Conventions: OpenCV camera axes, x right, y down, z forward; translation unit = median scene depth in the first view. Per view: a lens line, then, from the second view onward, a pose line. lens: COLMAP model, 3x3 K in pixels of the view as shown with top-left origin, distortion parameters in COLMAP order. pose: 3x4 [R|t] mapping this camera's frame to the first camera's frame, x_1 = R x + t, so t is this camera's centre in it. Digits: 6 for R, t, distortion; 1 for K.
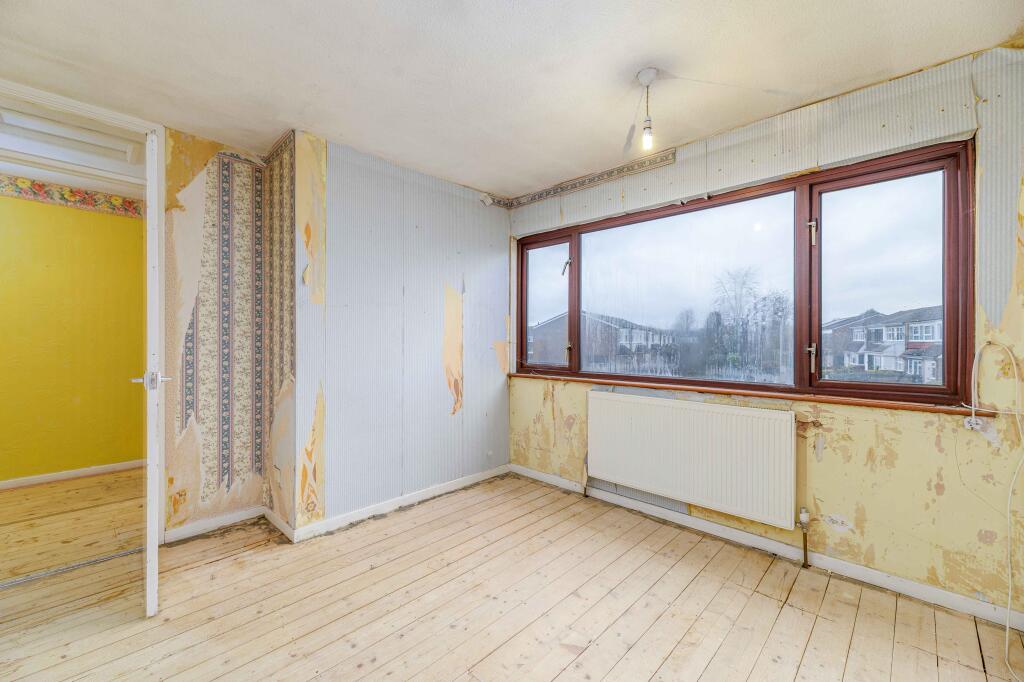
lens RADIAL K [[419.4, 0, 501.5], [0, 419.4, 339.7], [0, 0, 1]] dist [0.000731, 0.000070]
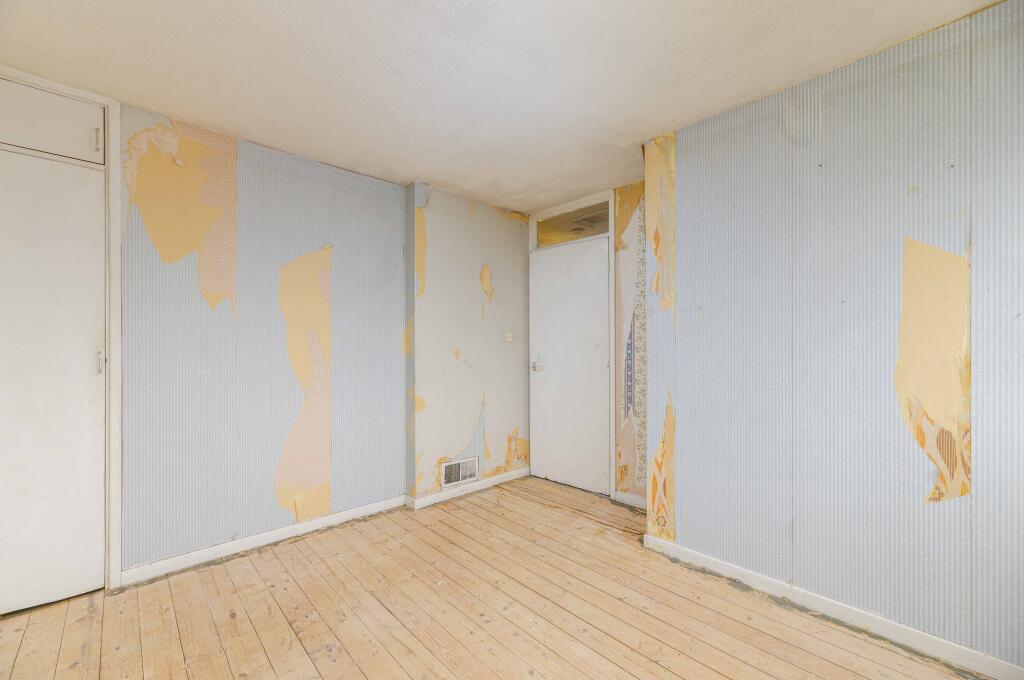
lens RADIAL K [[420.2, 0, 495.8], [0, 420.2, 343.4], [0, 0, 1]] dist [0.000027, 0.000140]
pose [[-0.068833, -0.009621, -0.997582, 0.539622], [-0.002743, 0.999952, -0.009455, 0.000451], [0.997624, 0.002085, -0.068856, 0.685517]]
